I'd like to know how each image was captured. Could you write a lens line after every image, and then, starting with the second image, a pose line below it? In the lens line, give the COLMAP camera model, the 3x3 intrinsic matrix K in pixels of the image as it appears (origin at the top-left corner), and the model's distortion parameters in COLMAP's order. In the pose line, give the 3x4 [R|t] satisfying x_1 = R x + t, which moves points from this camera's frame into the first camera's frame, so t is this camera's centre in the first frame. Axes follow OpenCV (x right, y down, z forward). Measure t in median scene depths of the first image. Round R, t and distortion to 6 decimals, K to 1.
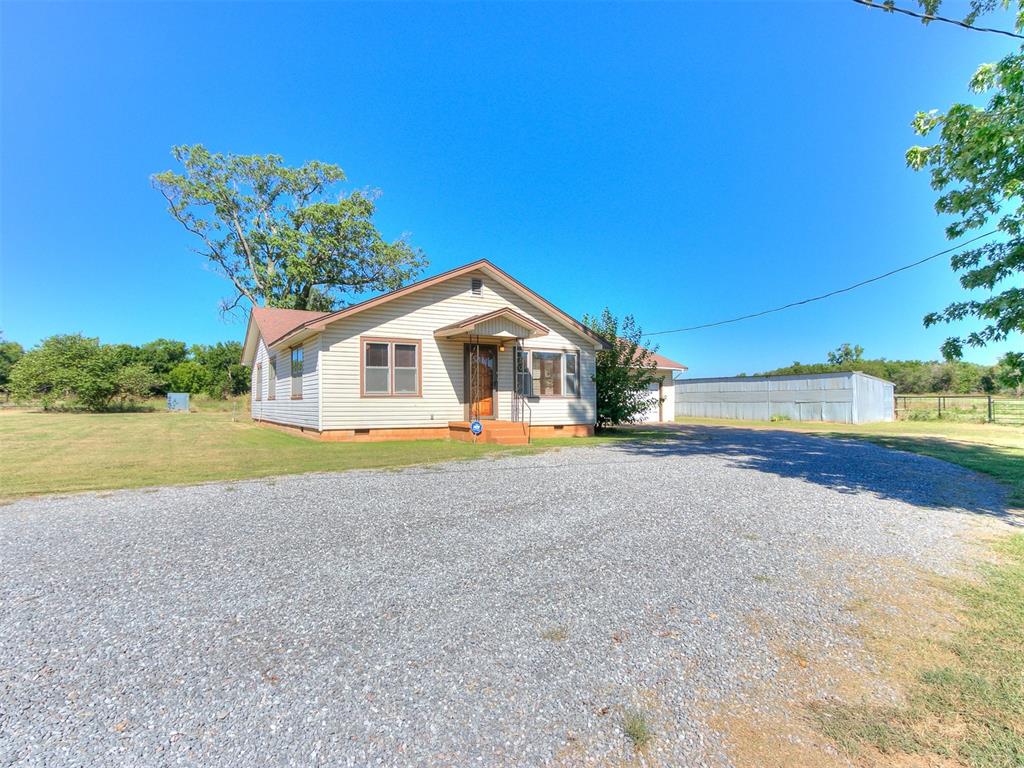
lens RADIAL K [[531.9, 0, 505.5], [0, 531.9, 392.1], [0, 0, 1]] dist [0.004777, 0.001382]
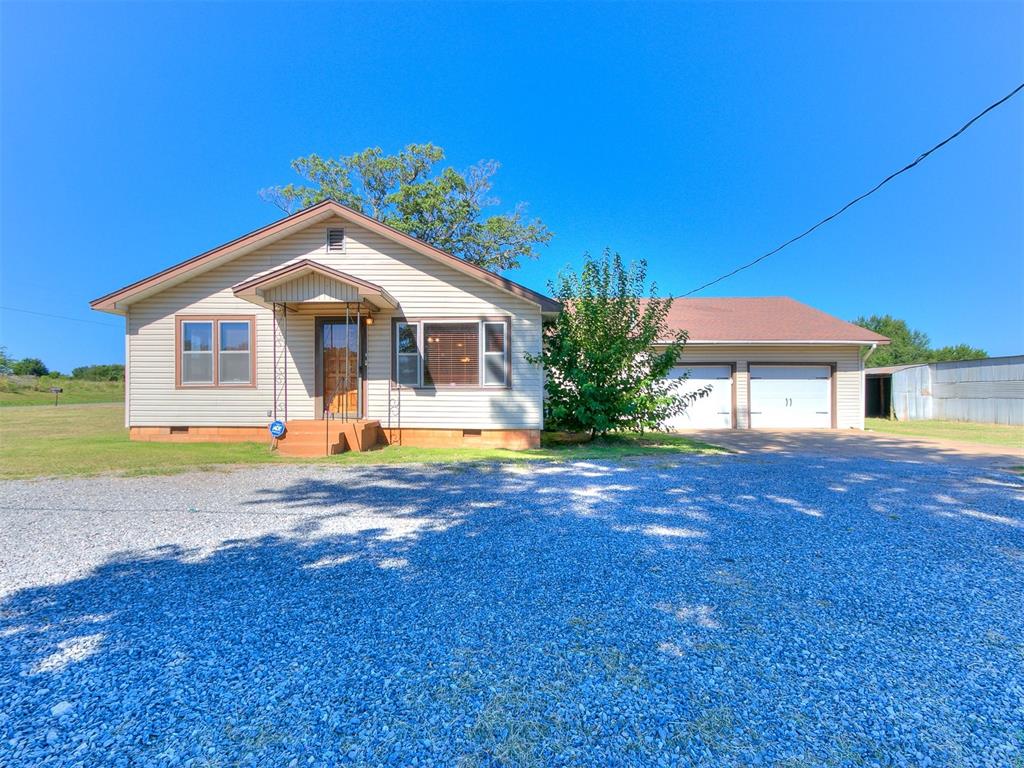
lens RADIAL K [[531.9, 0, 508.8], [0, 531.9, 384.3], [0, 0, 1]] dist [0.004777, 0.001382]
pose [[0.851444, -0.006065, -0.524411, 0.505459], [0.004408, 0.999981, -0.004408, 0.007770], [0.524427, 0.001442, 0.851454, 0.463916]]
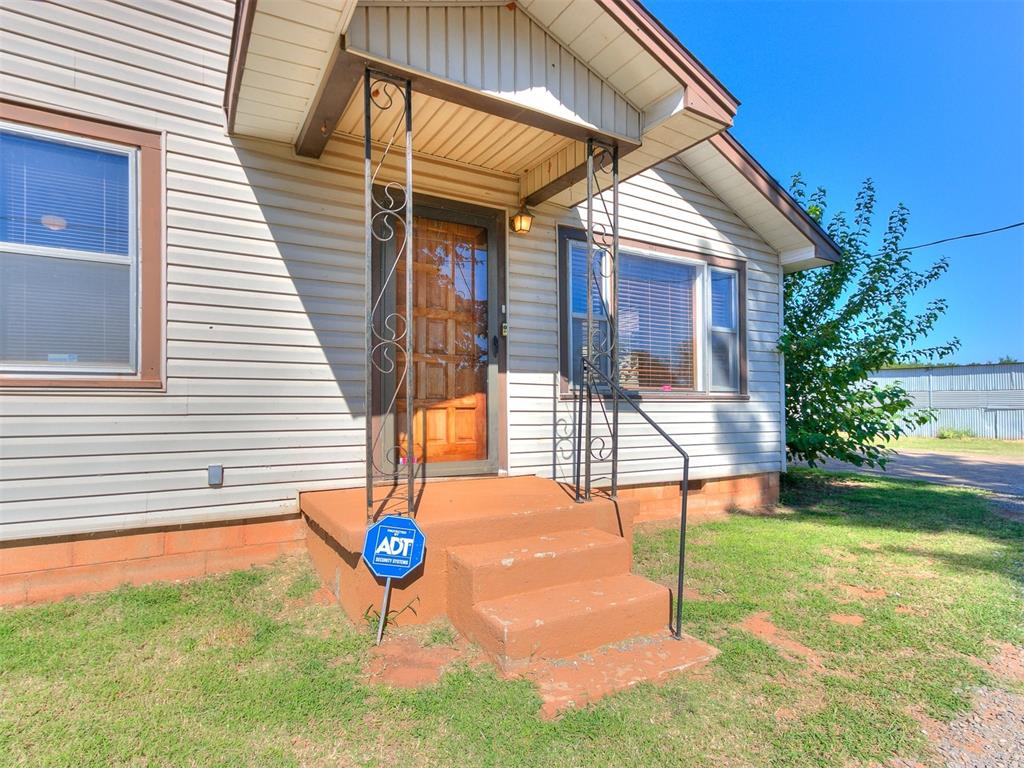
lens RADIAL K [[531.9, 0, 516.8], [0, 531.9, 386.5], [0, 0, 1]] dist [0.004777, 0.001382]
pose [[0.999954, 0.002663, -0.009208, -0.006094], [-0.002819, 0.999852, -0.016969, 0.009936], [0.009161, 0.016995, 0.999814, 0.687011]]
